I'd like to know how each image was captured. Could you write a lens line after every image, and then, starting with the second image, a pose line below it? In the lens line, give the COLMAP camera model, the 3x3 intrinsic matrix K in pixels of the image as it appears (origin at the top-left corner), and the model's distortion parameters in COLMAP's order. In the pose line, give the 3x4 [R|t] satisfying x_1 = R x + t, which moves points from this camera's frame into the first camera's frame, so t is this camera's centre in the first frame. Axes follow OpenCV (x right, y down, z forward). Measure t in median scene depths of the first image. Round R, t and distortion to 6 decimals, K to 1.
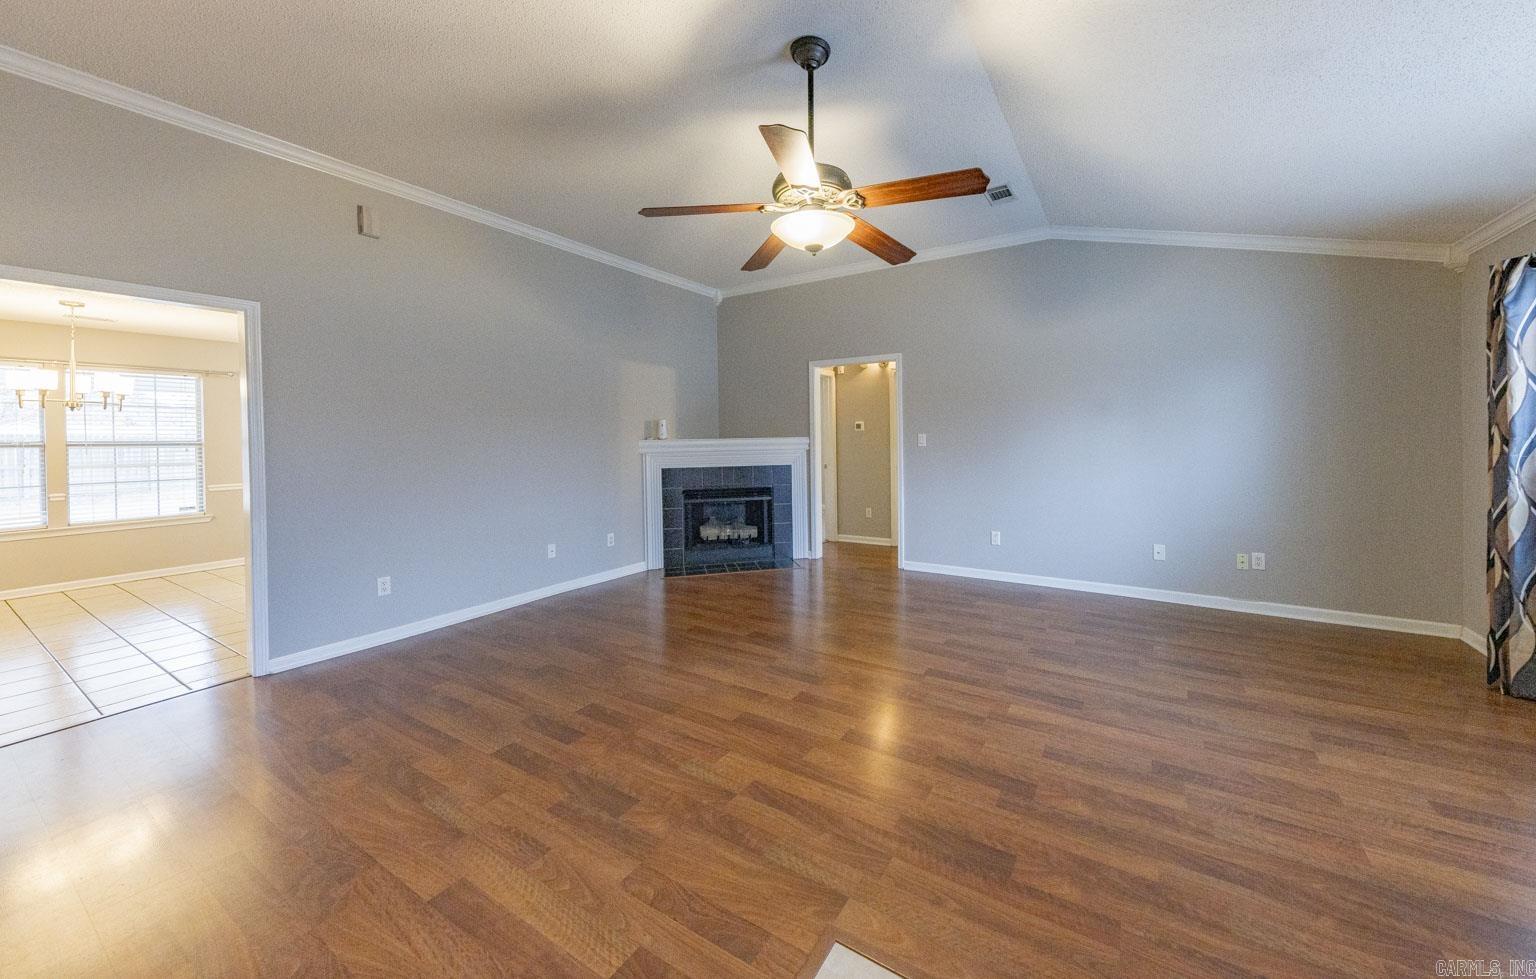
lens RADIAL K [[558.3, 0, 787.0], [0, 558.3, 442.7], [0, 0, 1]] dist [0.000784, -0.000206]
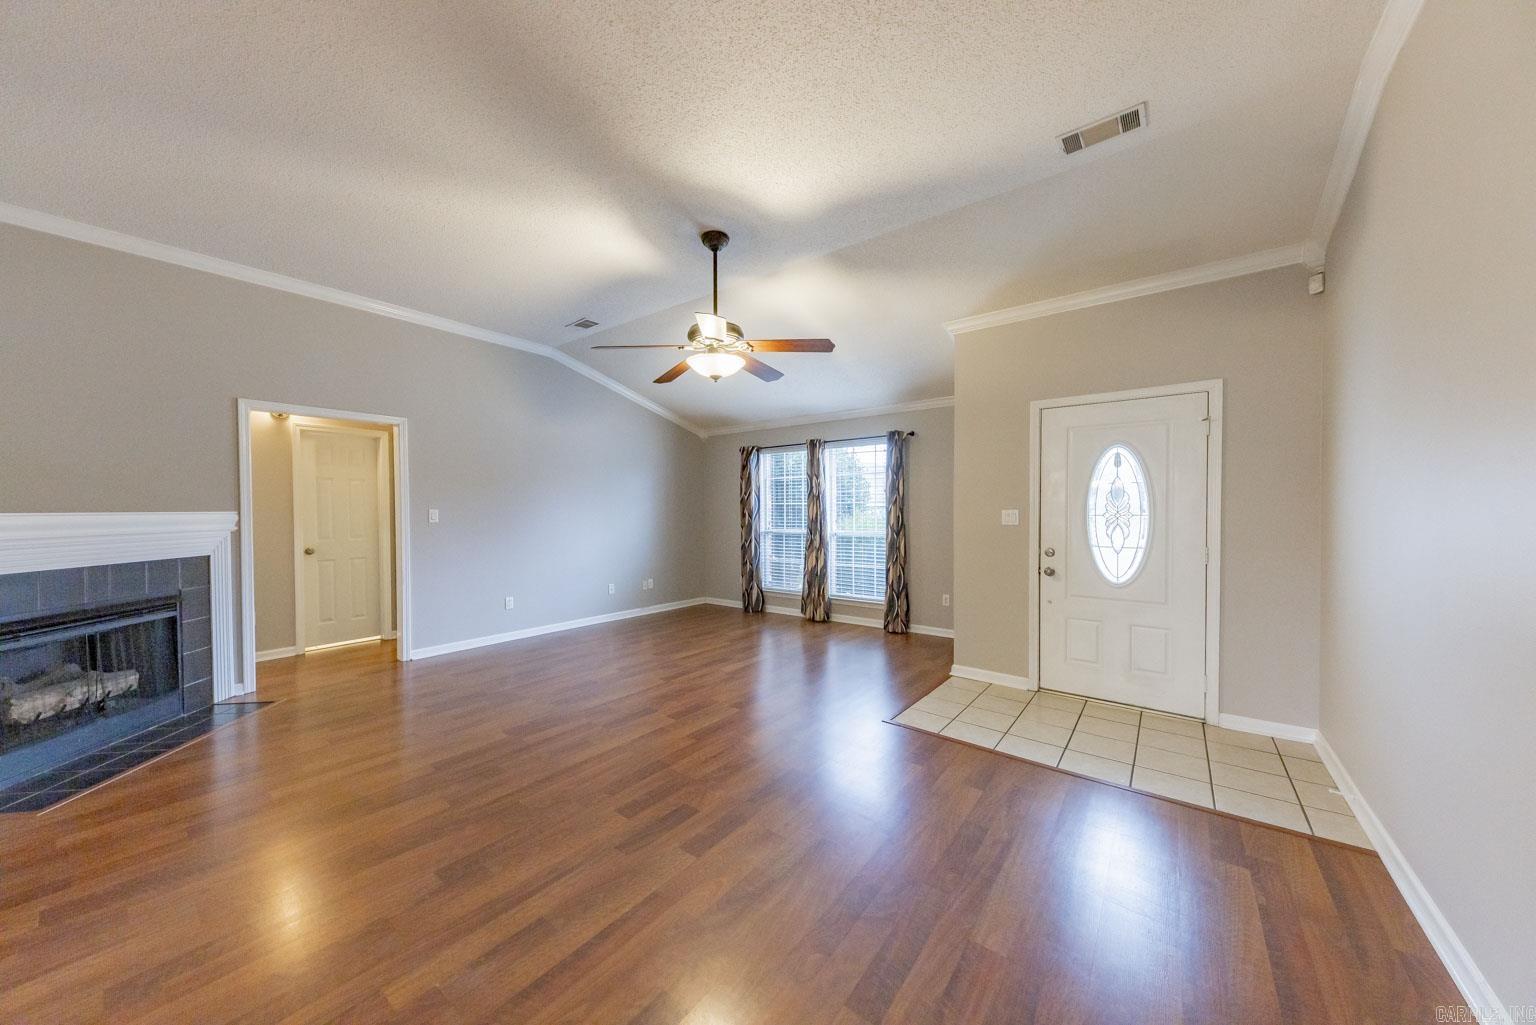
lens RADIAL K [[538.0, 0, 771.6], [0, 538.0, 513.1], [0, 0, 1]] dist [0.007427, -0.001936]
pose [[0.079108, 0.008854, 0.996827, -0.576197], [0.011948, 0.999880, -0.009830, 0.006033], [-0.996794, 0.012688, 0.078993, 0.331195]]
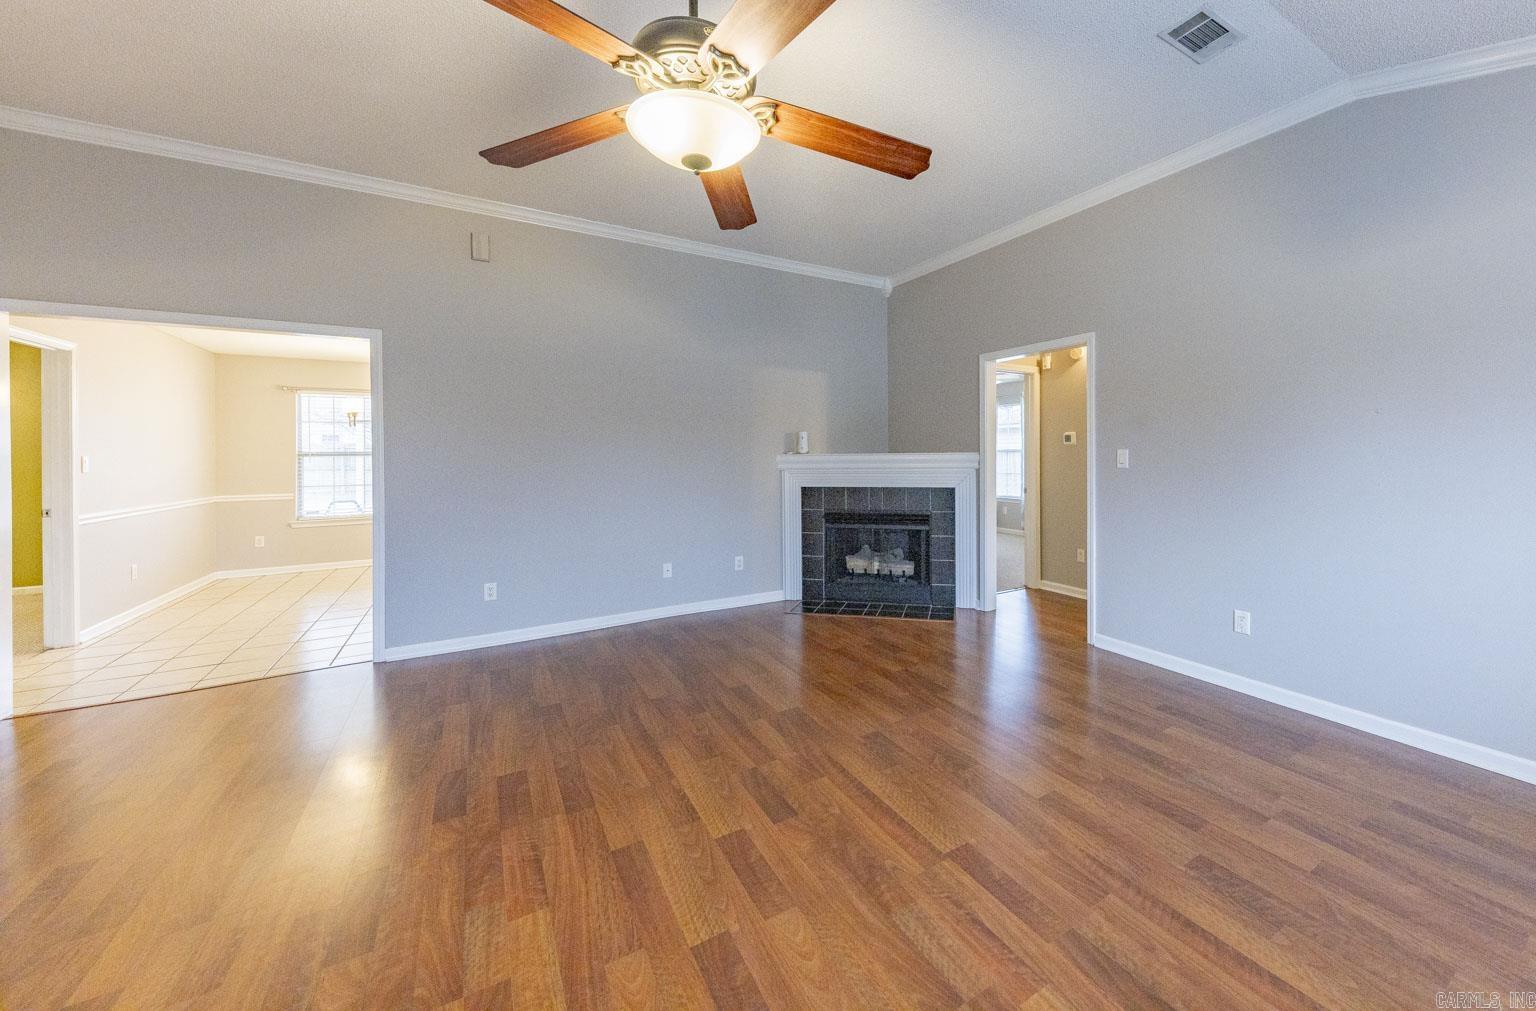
lens RADIAL K [[570.2, 0, 828.1], [0, 570.2, 456.9], [0, 0, 1]] dist [0.000959, -0.000570]
pose [[0.897284, 0.011563, -0.441303, 0.209170], [-0.010450, 0.999933, 0.004952, -0.005803], [0.441331, 0.000168, 0.897345, 0.208823]]
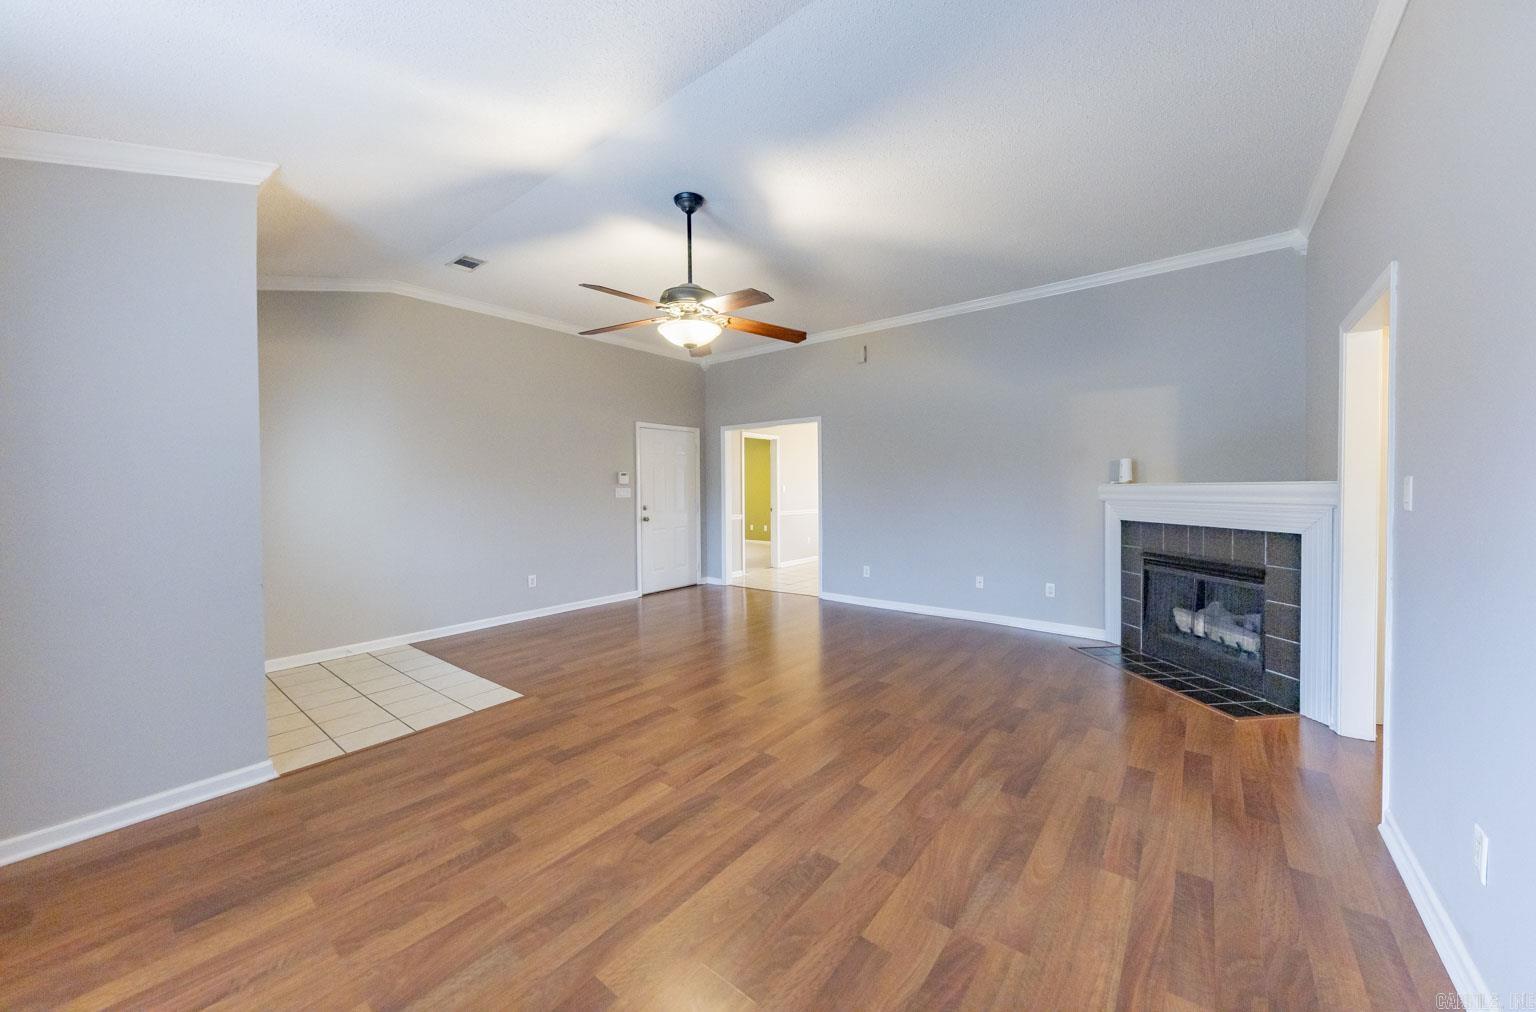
lens RADIAL K [[539.7, 0, 777.8], [0, 539.7, 490.6], [0, 0, 1]] dist [0.006387, -0.000062]
pose [[-0.096978, 0.022162, -0.995040, 0.580772], [0.000265, 0.999753, 0.022241, -0.012288], [0.995286, 0.001893, -0.096960, 0.586425]]
